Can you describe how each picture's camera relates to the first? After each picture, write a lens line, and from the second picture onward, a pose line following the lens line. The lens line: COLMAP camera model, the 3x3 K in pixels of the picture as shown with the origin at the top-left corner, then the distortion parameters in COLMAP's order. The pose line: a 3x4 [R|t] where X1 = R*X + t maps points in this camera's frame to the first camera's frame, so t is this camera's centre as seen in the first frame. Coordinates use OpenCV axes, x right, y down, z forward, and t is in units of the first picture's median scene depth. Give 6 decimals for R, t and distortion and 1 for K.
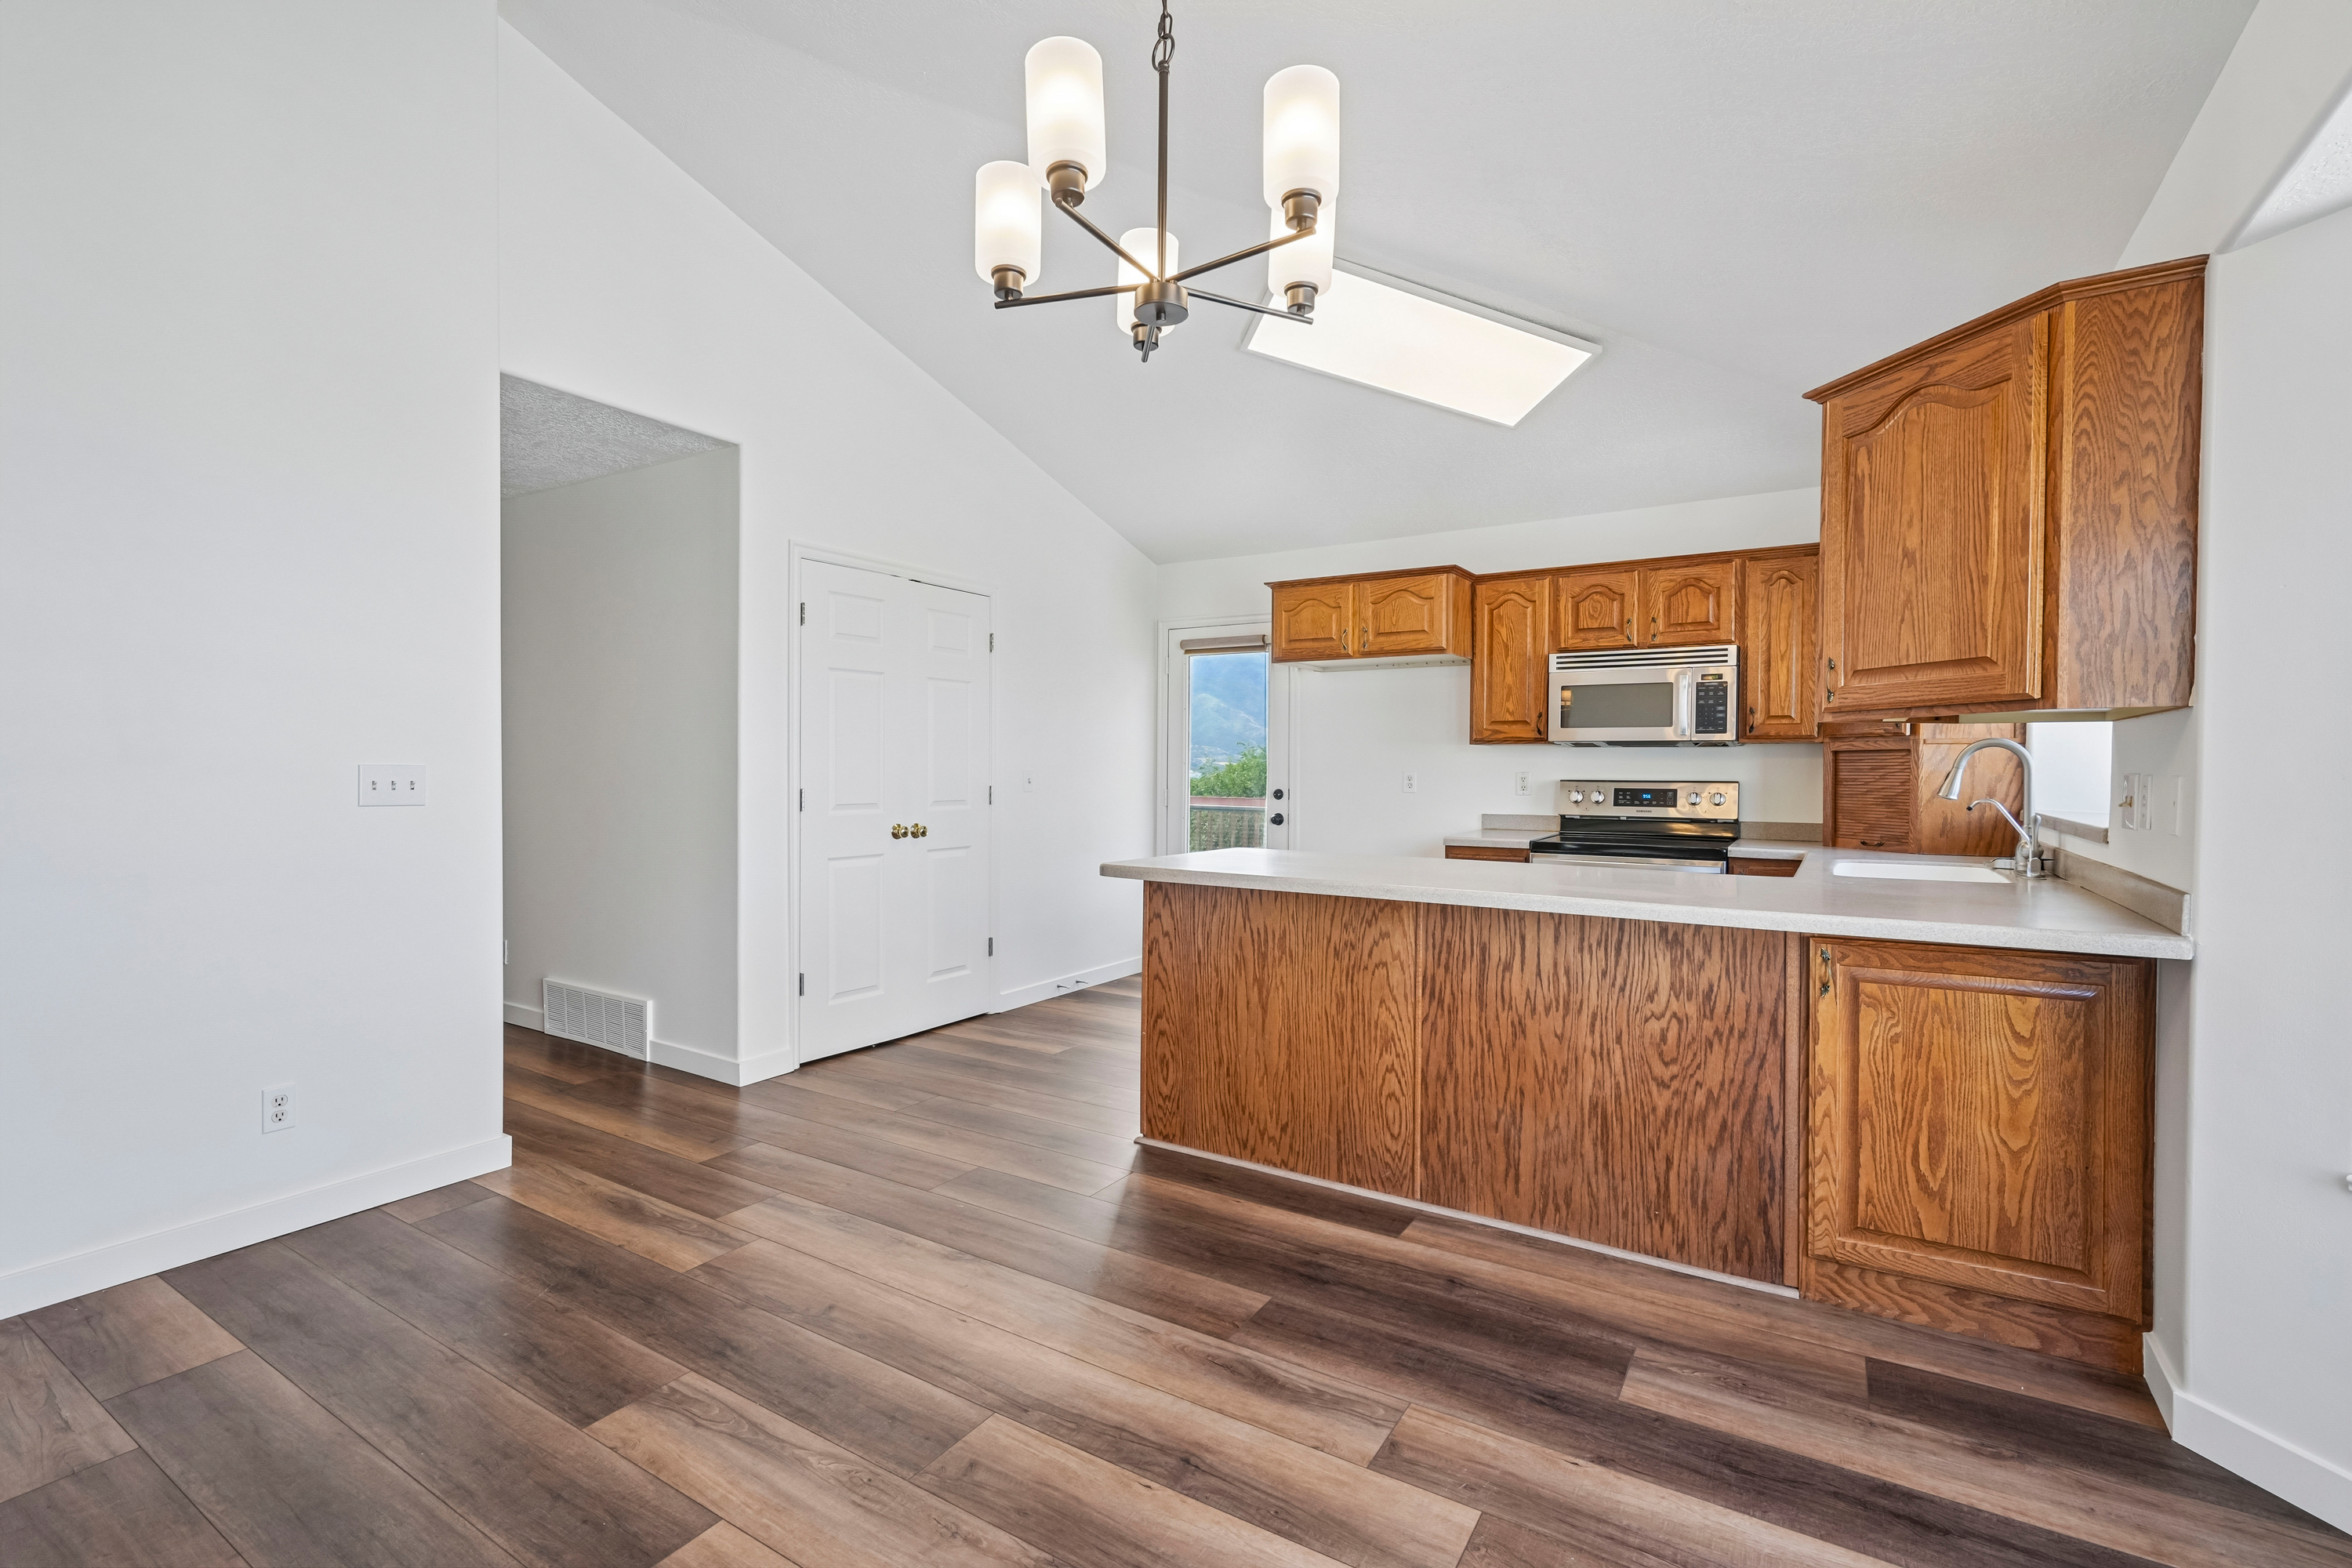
lens RADIAL K [[1066.7, 0, 1176.0], [0, 1066.7, 784.0], [0, 0, 1]] dist [-0.009614, 0.004442]
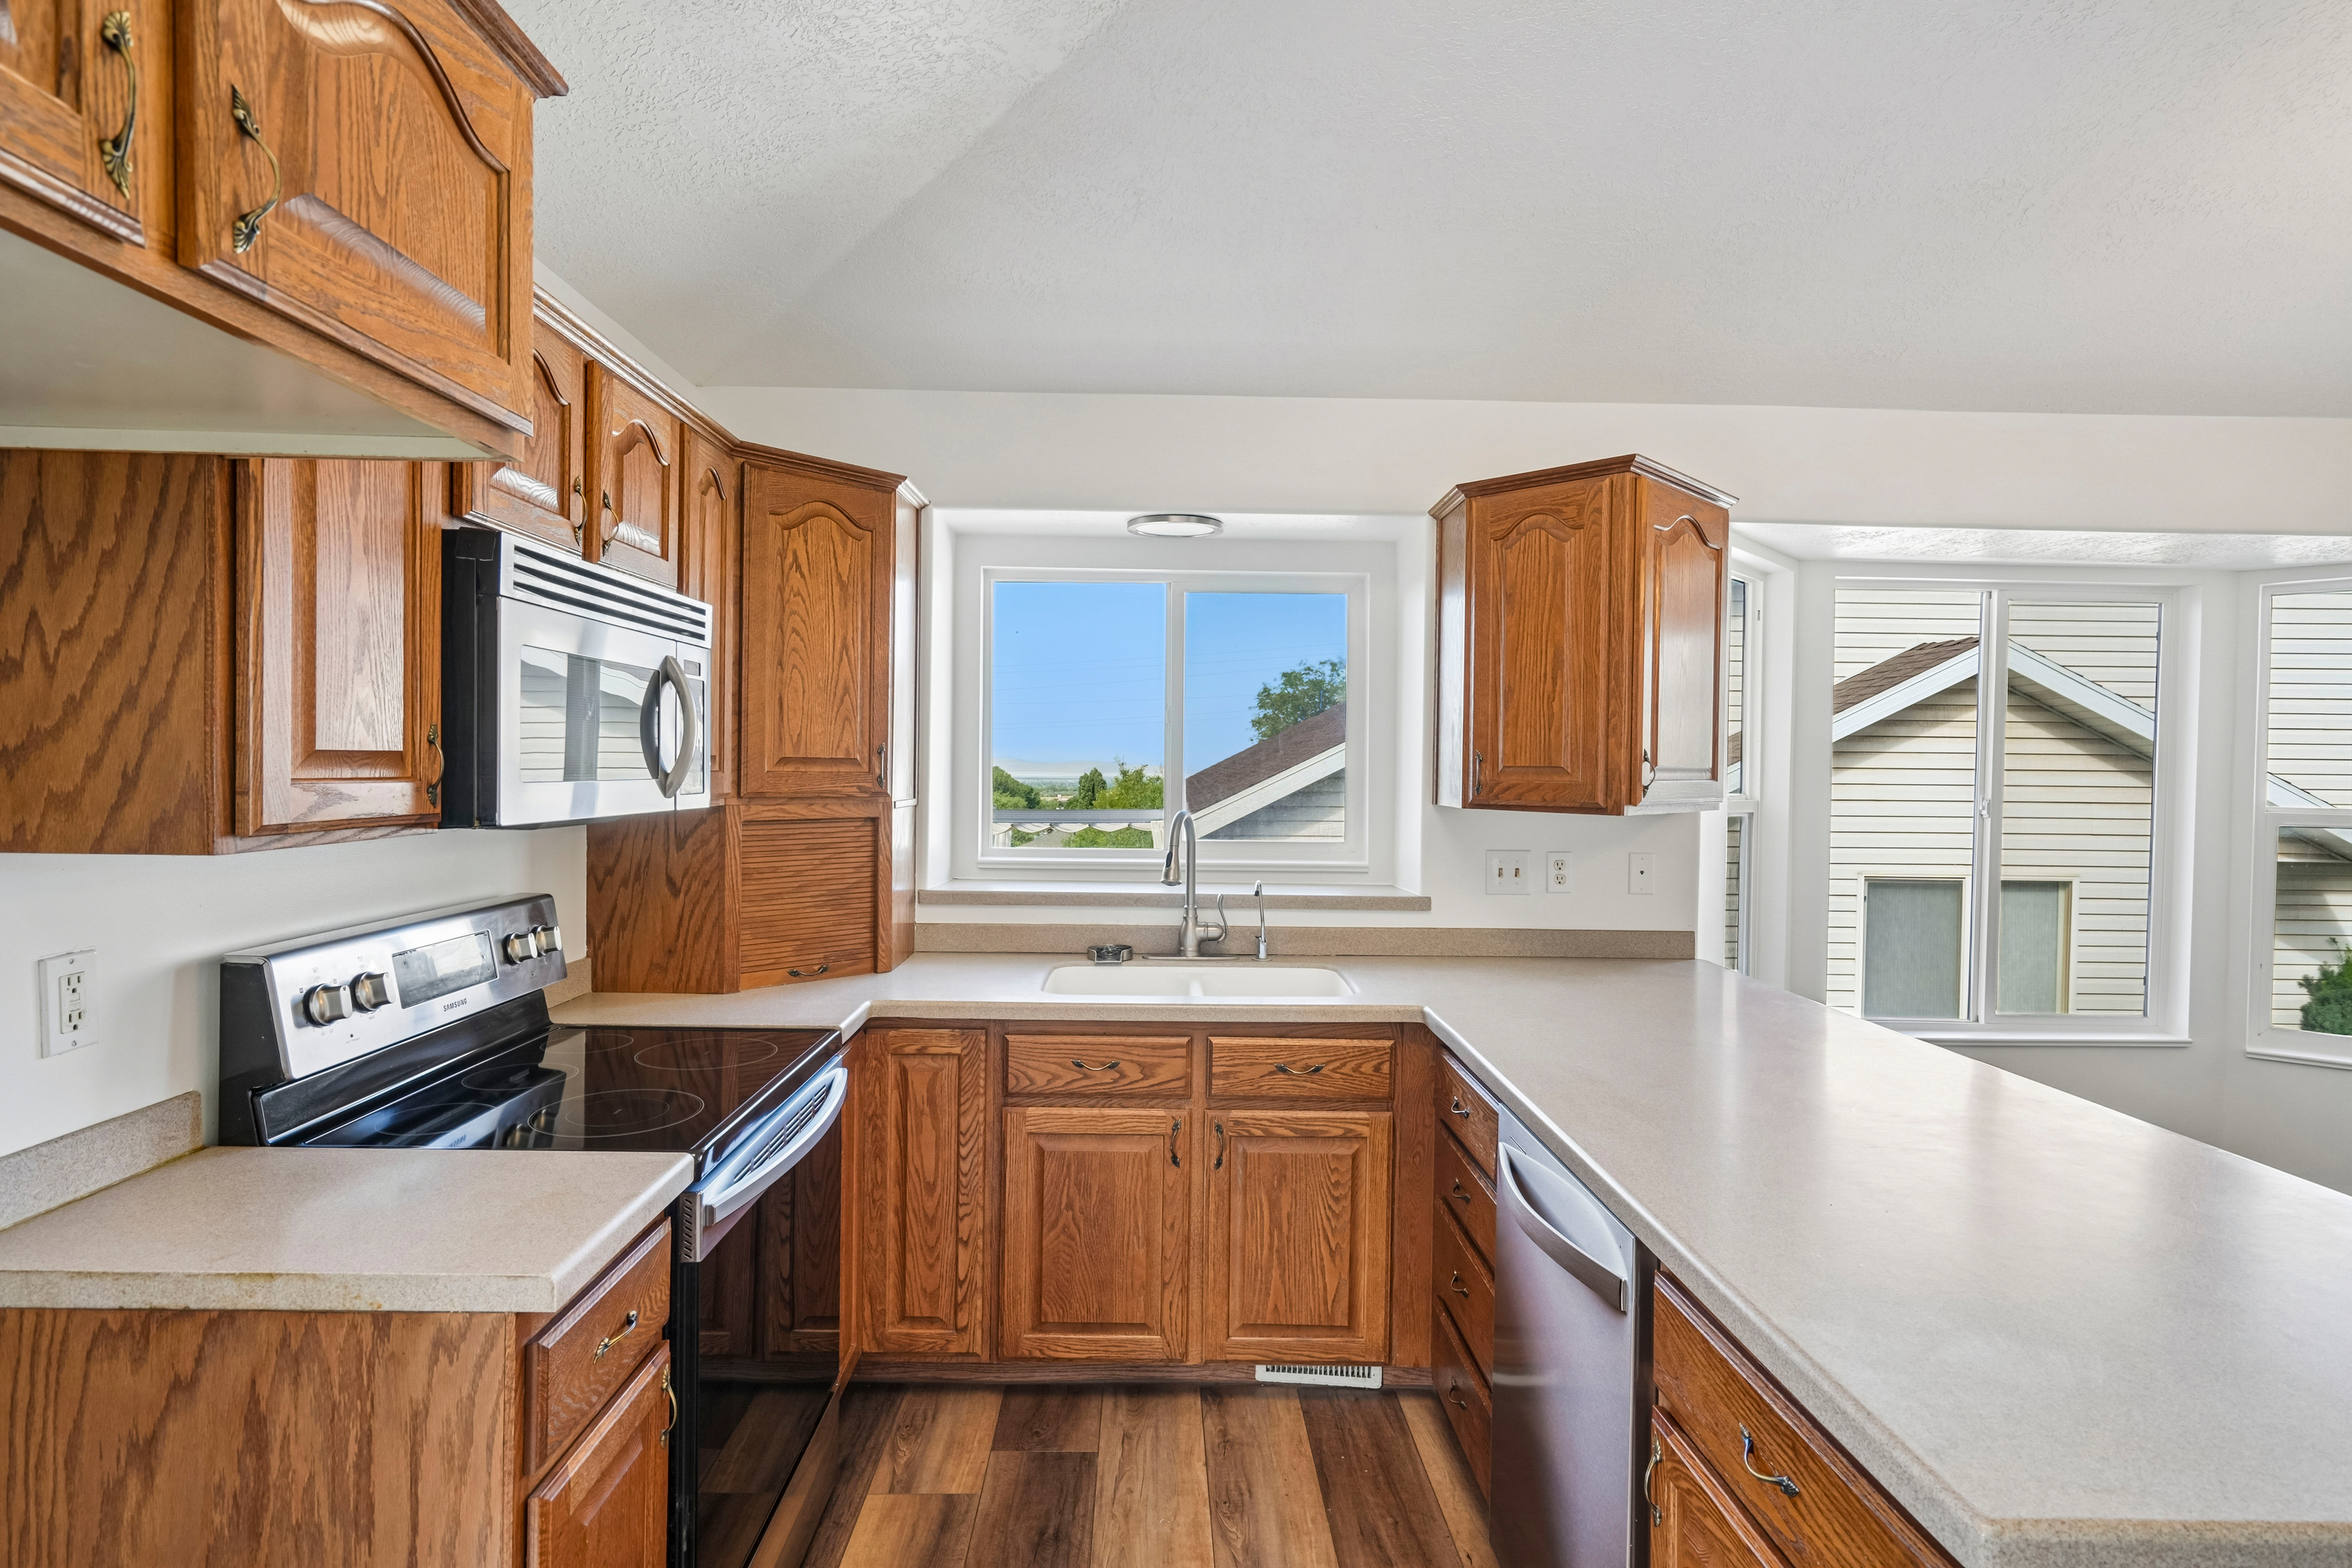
lens RADIAL K [[1203.0, 0, 1179.8], [0, 1203.0, 785.7], [0, 0, 1]] dist [0.000128, 0.001856]
pose [[-0.550671, -0.030328, 0.834171, -0.038340], [-0.006620, 0.999467, 0.031967, -0.073753], [-0.834696, 0.012081, -0.550578, 1.194729]]
